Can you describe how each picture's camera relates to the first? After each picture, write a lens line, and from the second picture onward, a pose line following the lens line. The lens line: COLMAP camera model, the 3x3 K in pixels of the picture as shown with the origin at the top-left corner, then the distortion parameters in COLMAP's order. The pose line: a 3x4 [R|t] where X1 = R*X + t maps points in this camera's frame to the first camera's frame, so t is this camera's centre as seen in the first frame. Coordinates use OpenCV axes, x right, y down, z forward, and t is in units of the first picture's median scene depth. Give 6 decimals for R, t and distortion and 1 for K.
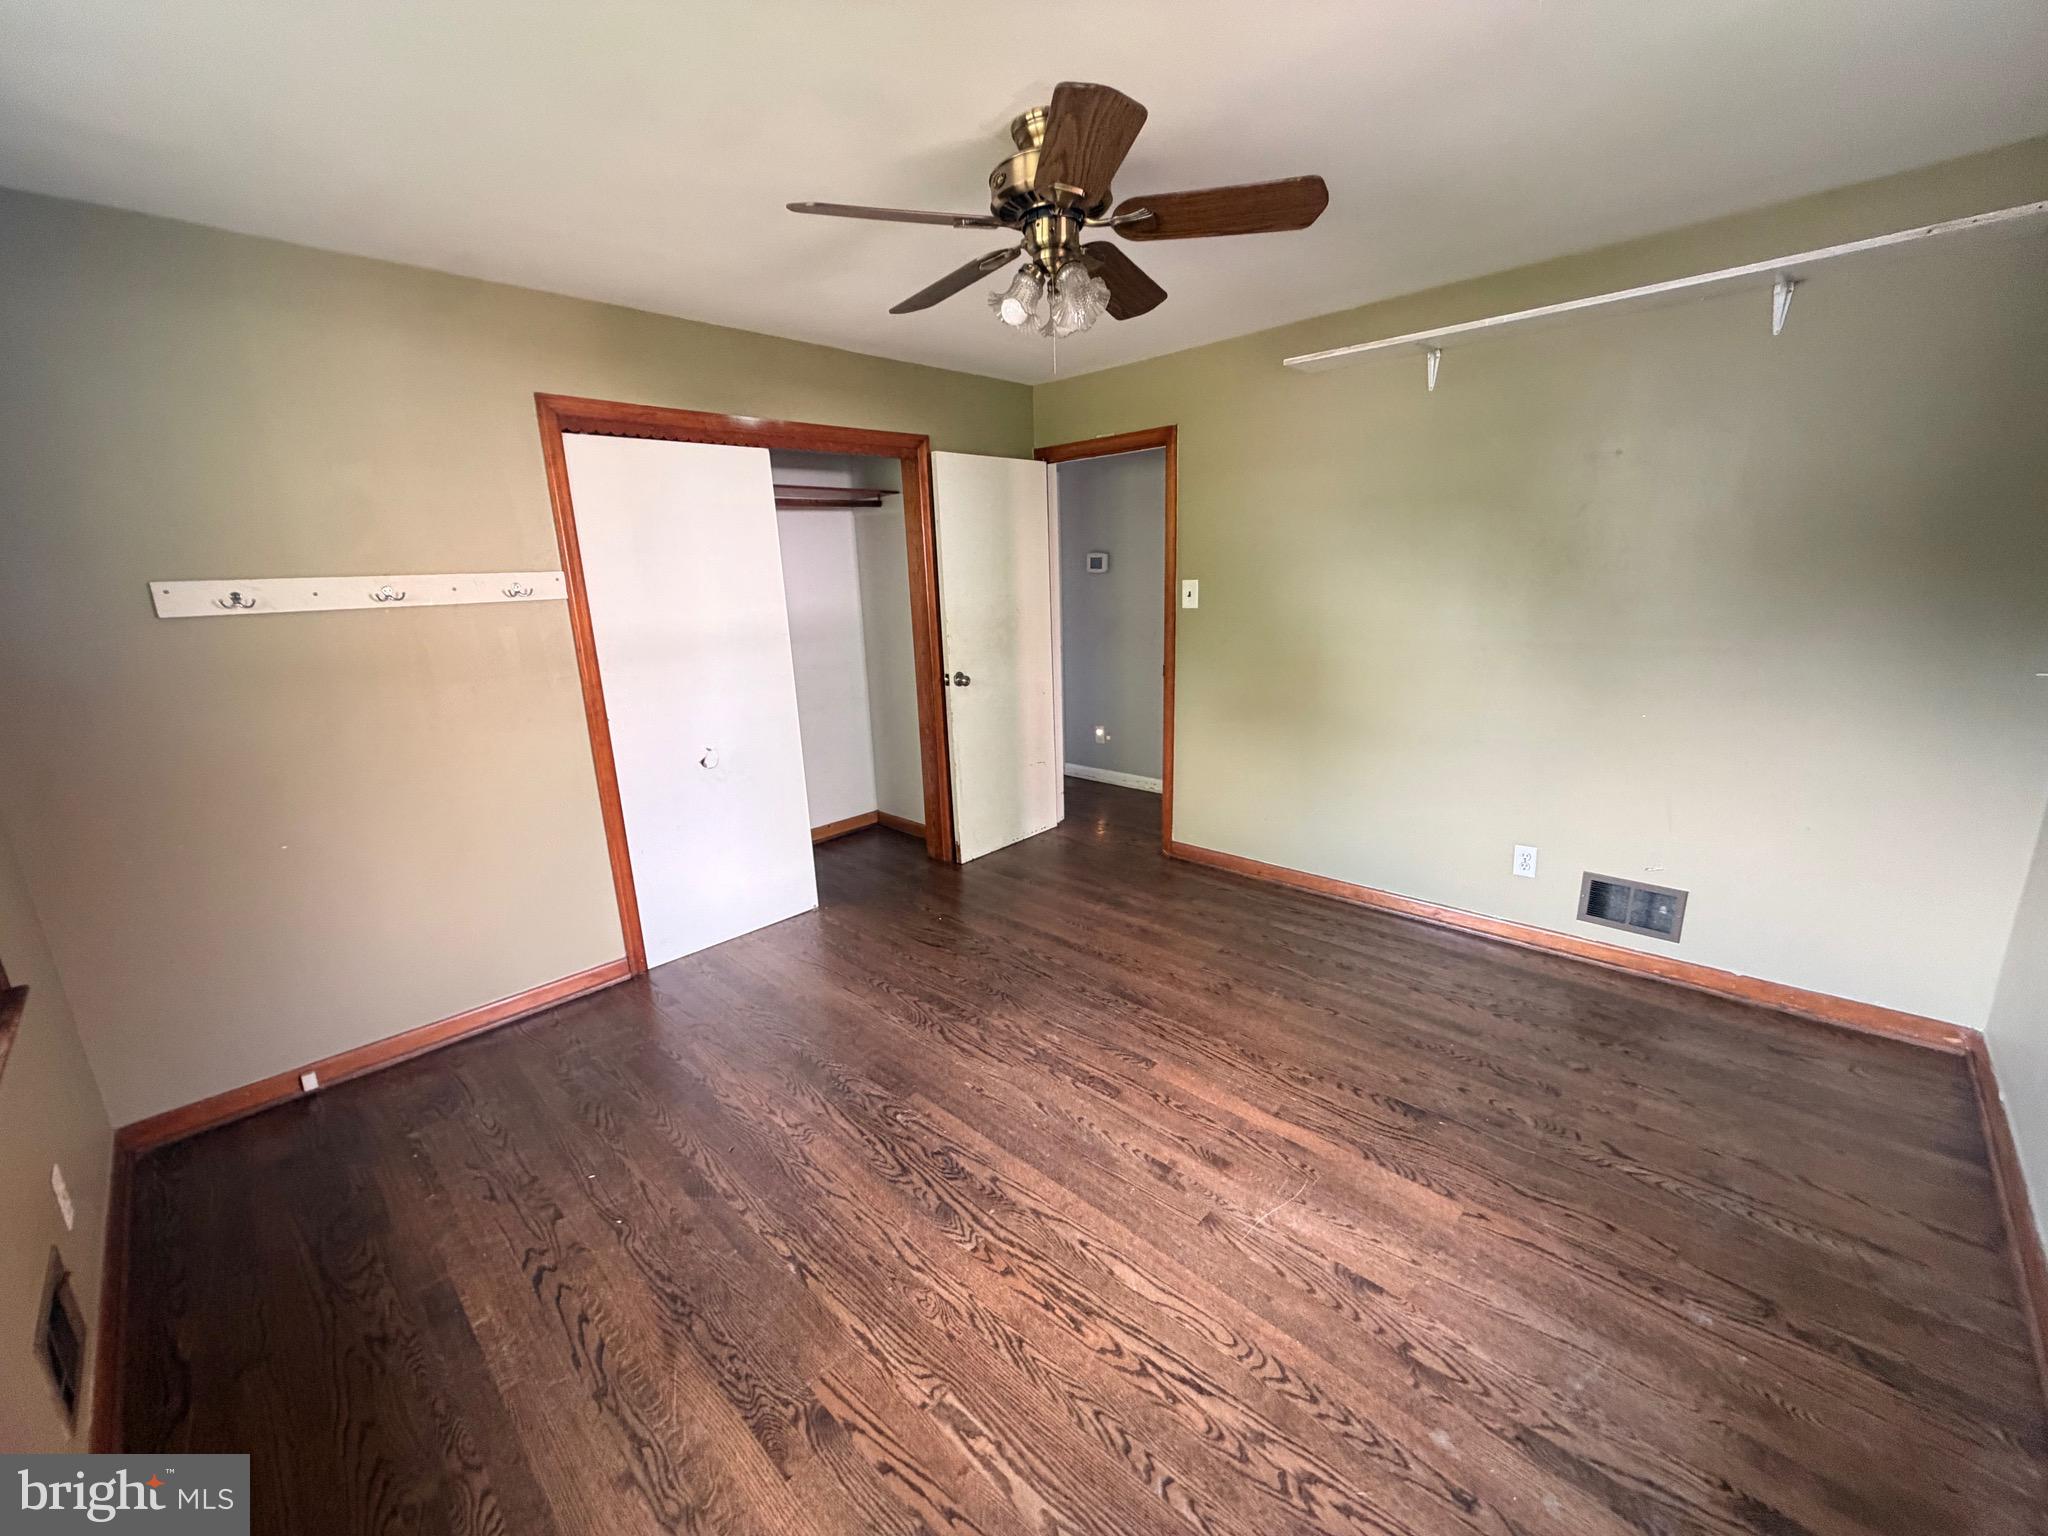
lens RADIAL K [[818.7, 0, 1017.9], [0, 818.7, 770.0], [0, 0, 1]] dist [0.000962, -0.000016]
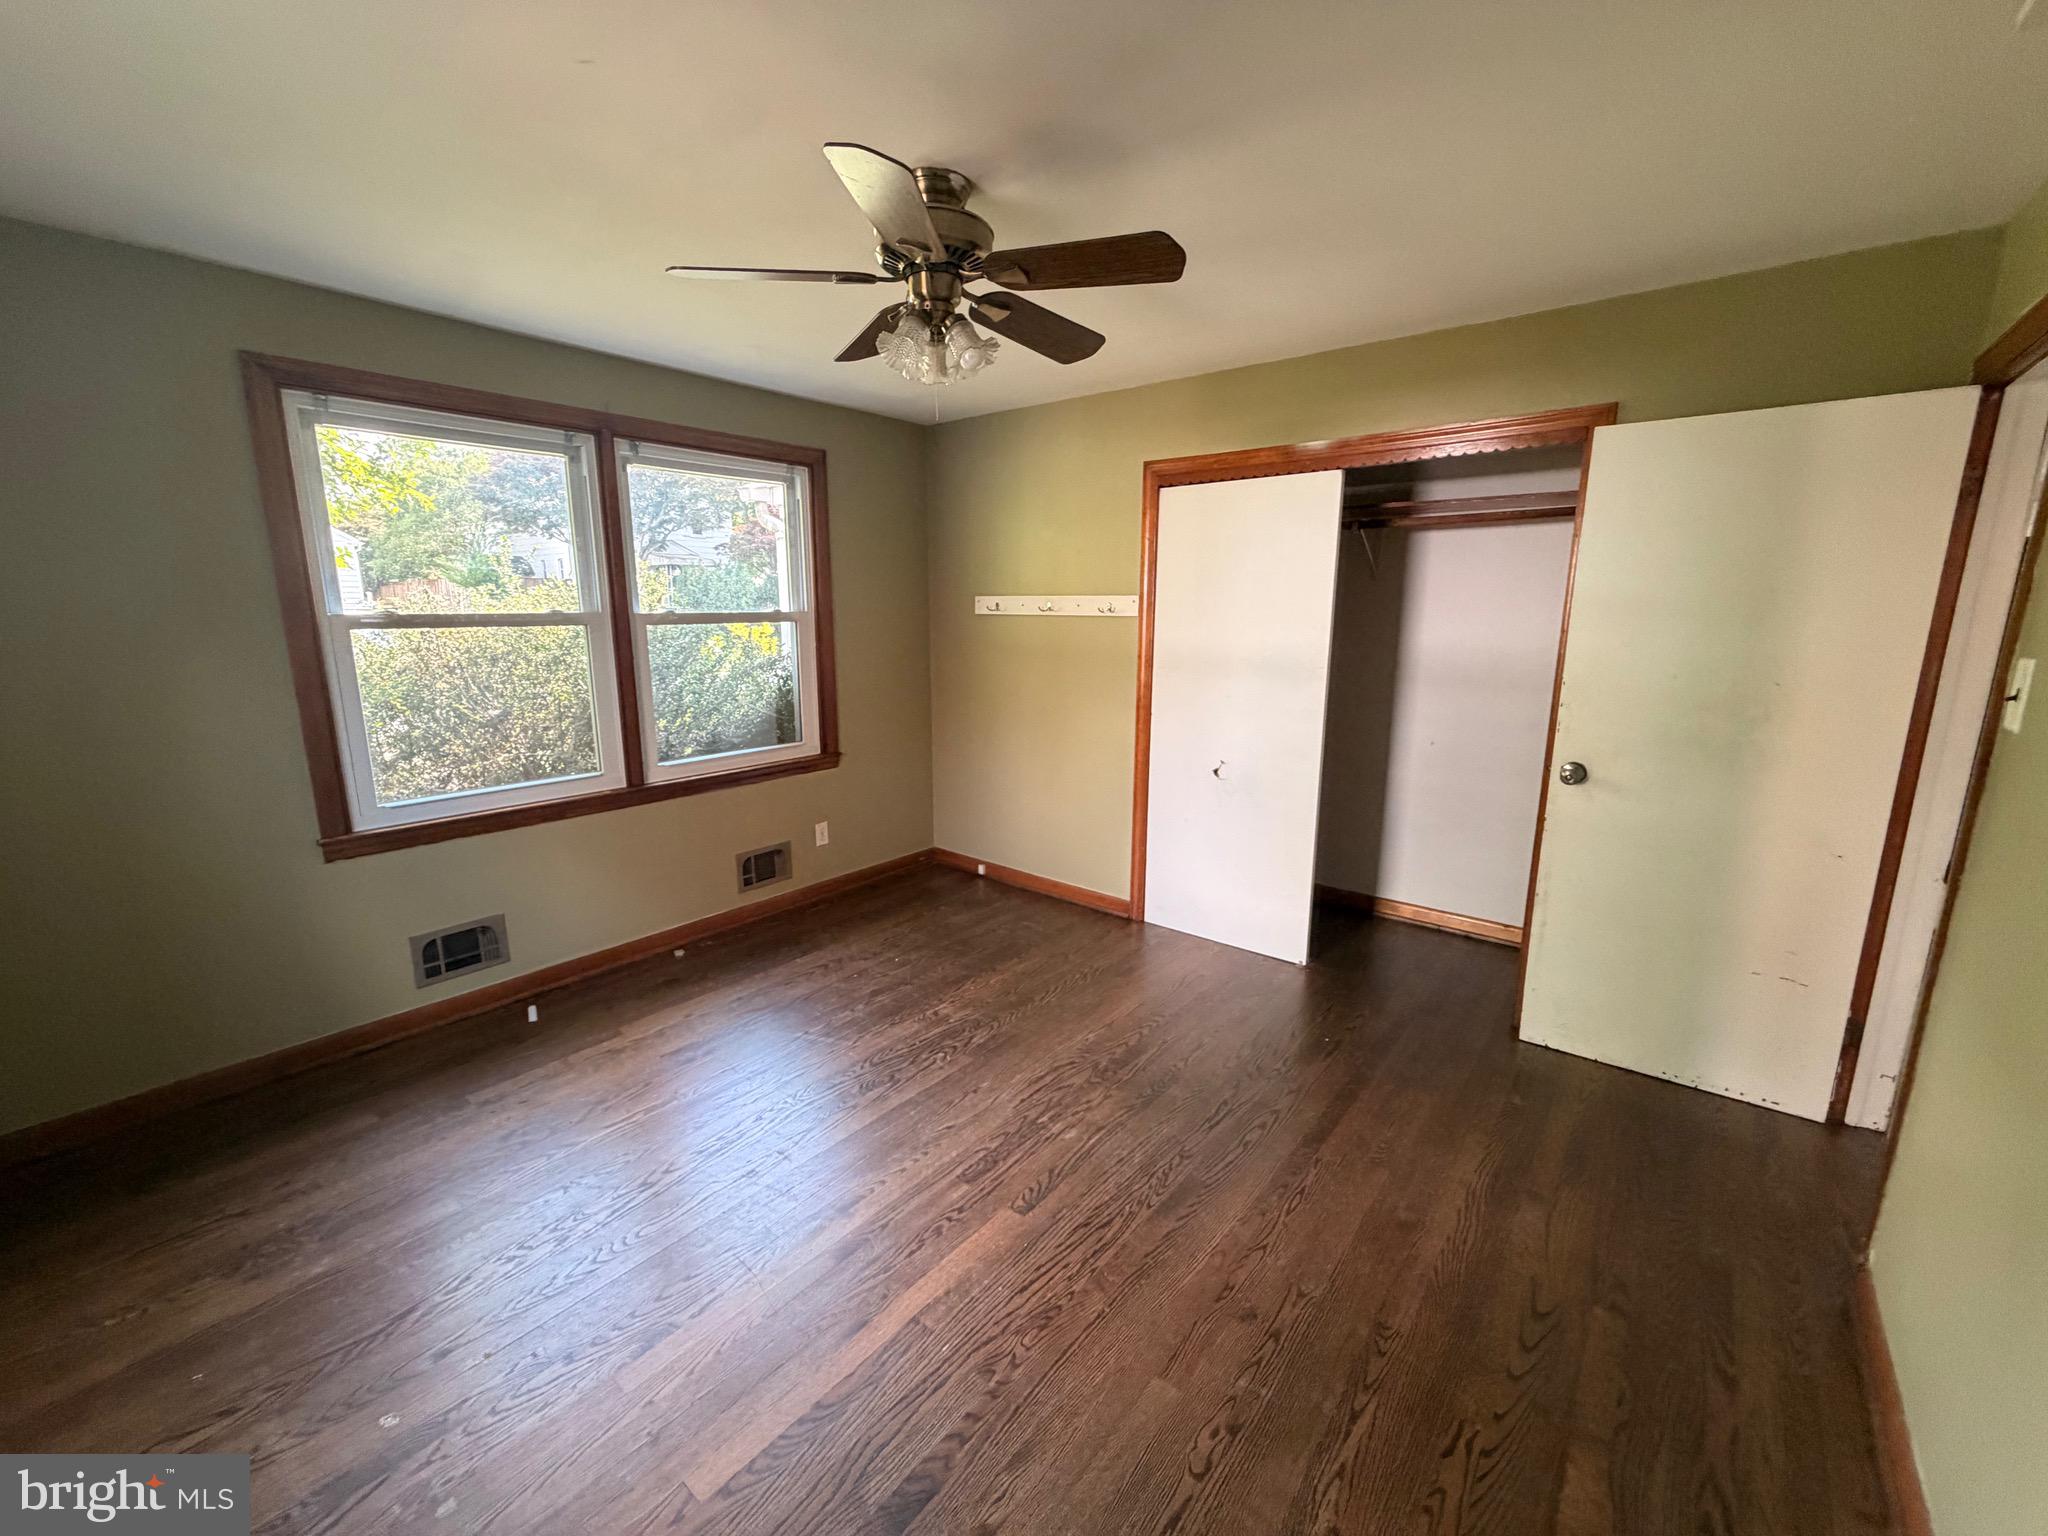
lens RADIAL K [[818.7, 0, 1017.9], [0, 818.7, 770.0], [0, 0, 1]] dist [0.000962, -0.000016]
pose [[0.077166, 0.236076, -0.968666, 0.868434], [-0.244223, 0.946440, 0.211204, -0.236855], [0.966644, 0.220273, 0.130688, 0.802590]]
